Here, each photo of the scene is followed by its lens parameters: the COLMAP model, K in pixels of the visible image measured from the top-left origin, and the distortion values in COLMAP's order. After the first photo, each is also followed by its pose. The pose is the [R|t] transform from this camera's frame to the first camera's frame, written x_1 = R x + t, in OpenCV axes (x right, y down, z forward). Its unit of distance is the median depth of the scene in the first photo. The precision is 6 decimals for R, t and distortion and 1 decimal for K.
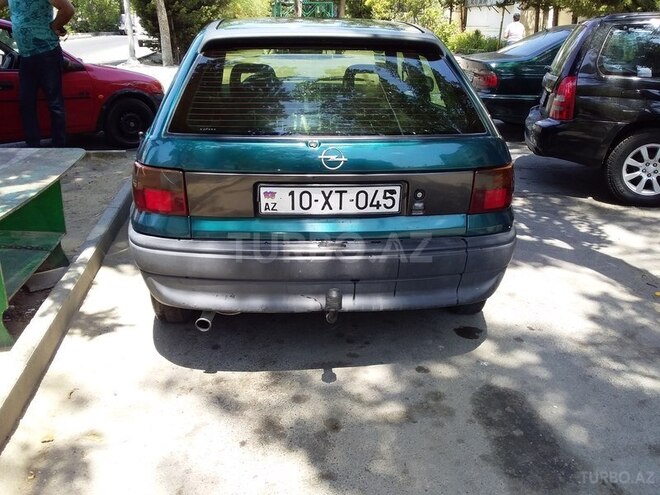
lens RADIAL K [[599.8, 0, 330.0], [0, 599.8, 247.5], [0, 0, 1]] dist [0.007498, 0.002699]
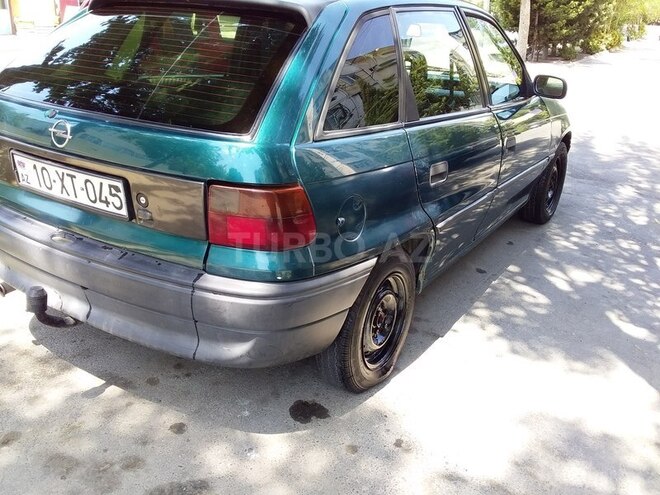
lens RADIAL K [[599.8, 0, 330.0], [0, 599.8, 247.5], [0, 0, 1]] dist [0.007498, 0.002699]
pose [[0.816794, 0.242602, -0.523442, 0.753488], [-0.240037, 0.967935, 0.074053, -0.142364], [0.524623, 0.065159, 0.848837, 0.486569]]
